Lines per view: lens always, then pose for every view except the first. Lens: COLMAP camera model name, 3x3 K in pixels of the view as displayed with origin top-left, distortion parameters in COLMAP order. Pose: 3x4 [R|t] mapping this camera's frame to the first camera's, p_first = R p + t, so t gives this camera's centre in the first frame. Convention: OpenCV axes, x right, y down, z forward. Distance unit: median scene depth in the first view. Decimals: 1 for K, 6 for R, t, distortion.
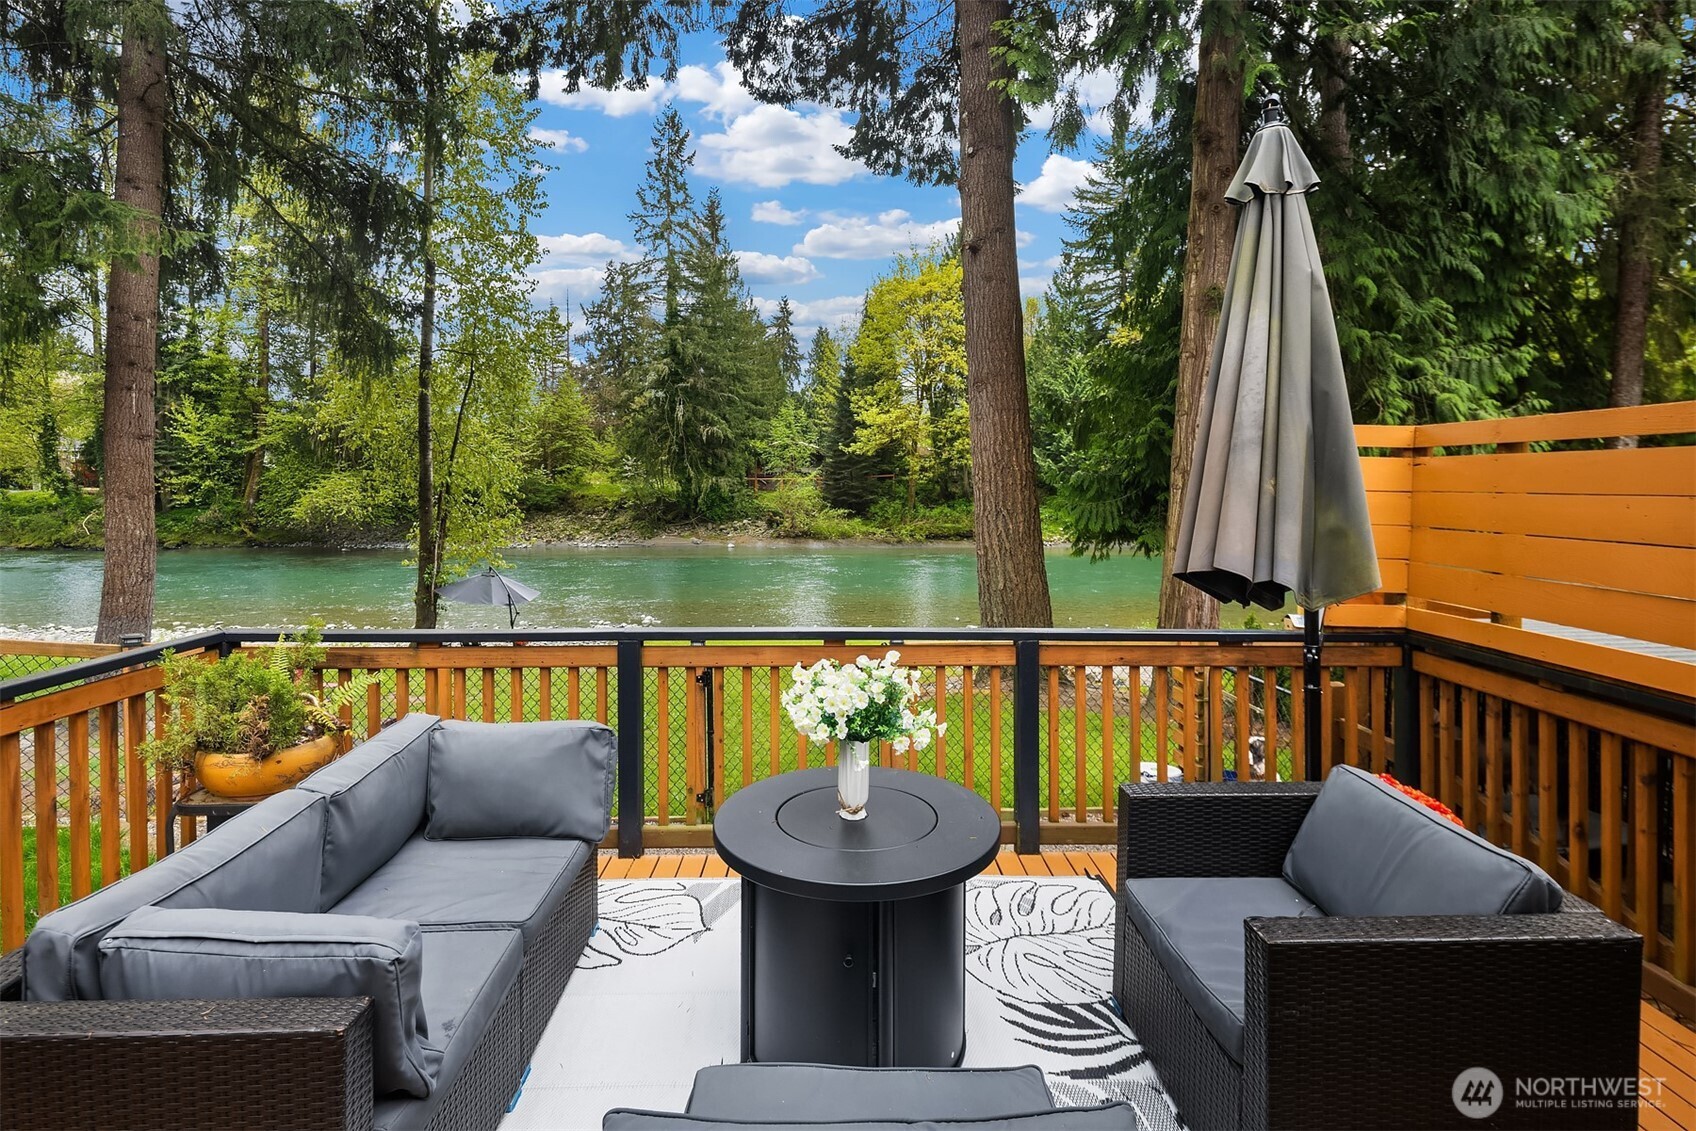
lens RADIAL K [[824.6, 0, 848.4], [0, 824.6, 494.6], [0, 0, 1]] dist [0.002387, 0.000044]
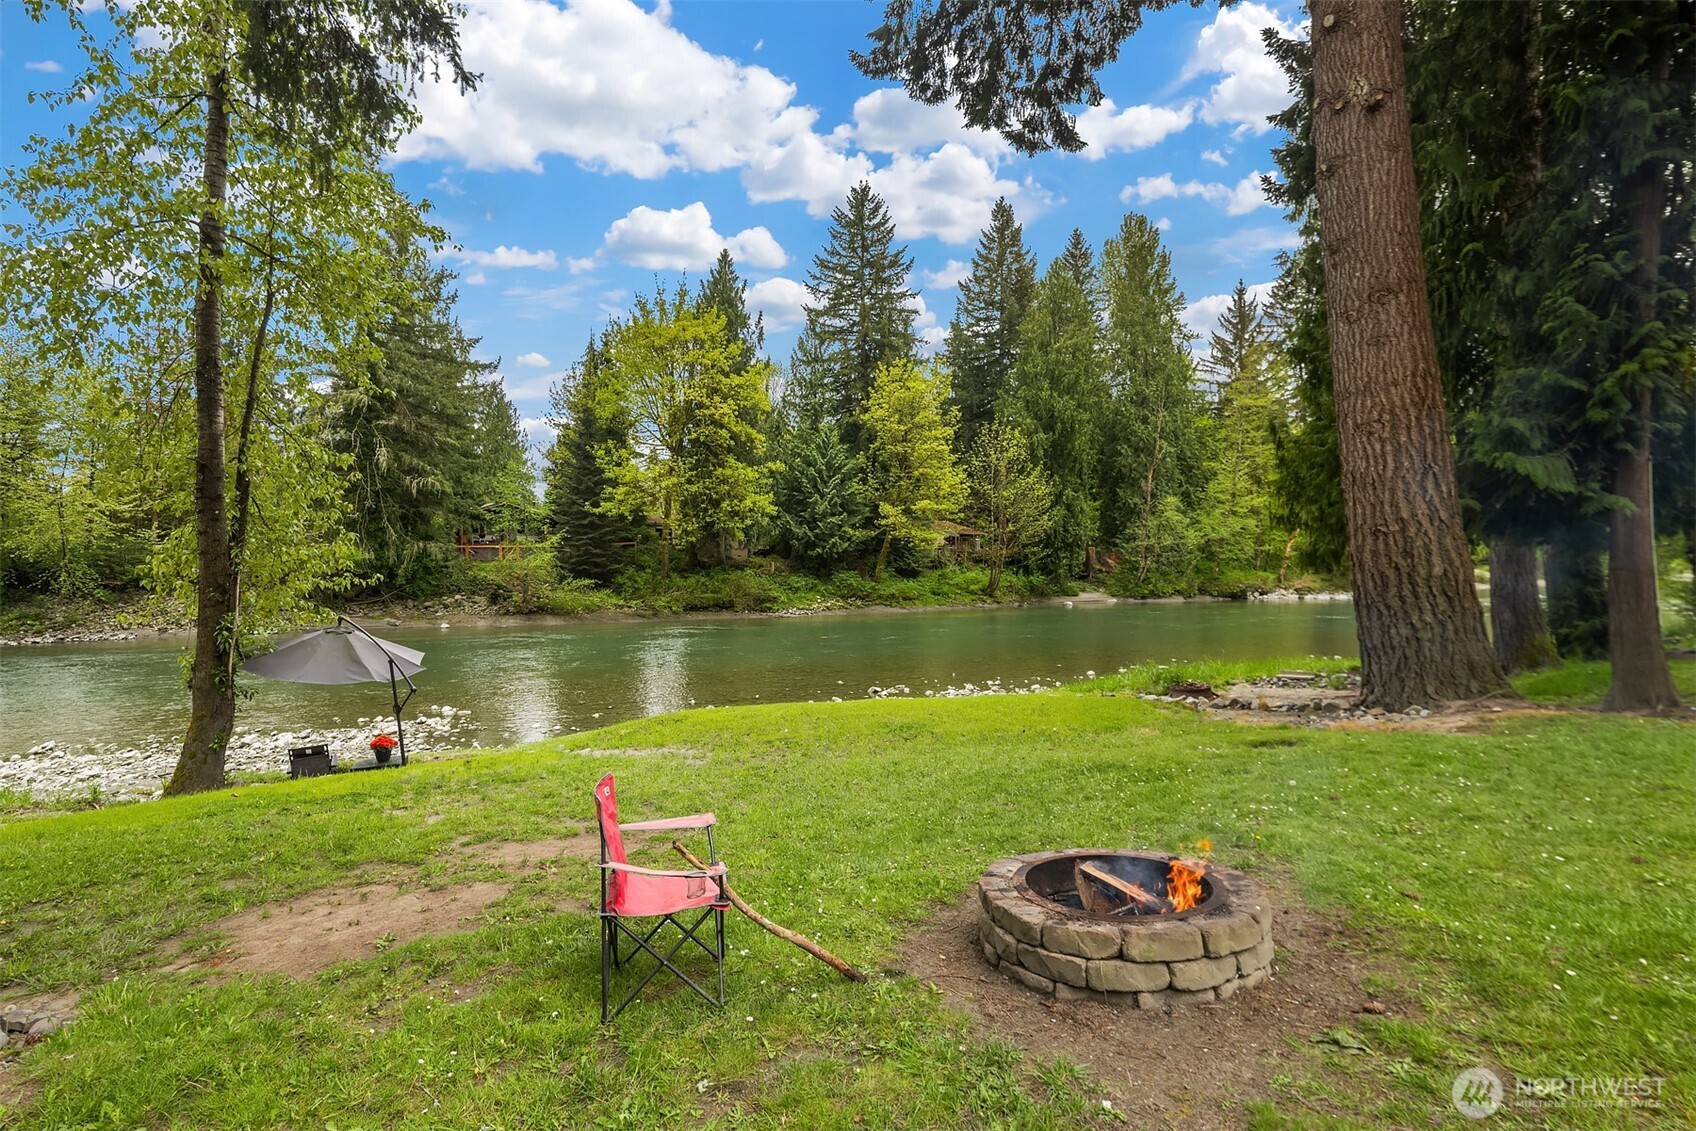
lens RADIAL K [[818.1, 0, 838.0], [0, 818.1, 566.0], [0, 0, 1]] dist [0.001253, -0.000273]
pose [[0.917785, -0.006120, 0.397030, -0.106629], [0.013386, 0.999790, -0.015533, 0.020532], [-0.396852, 0.019570, 0.917674, 0.102839]]
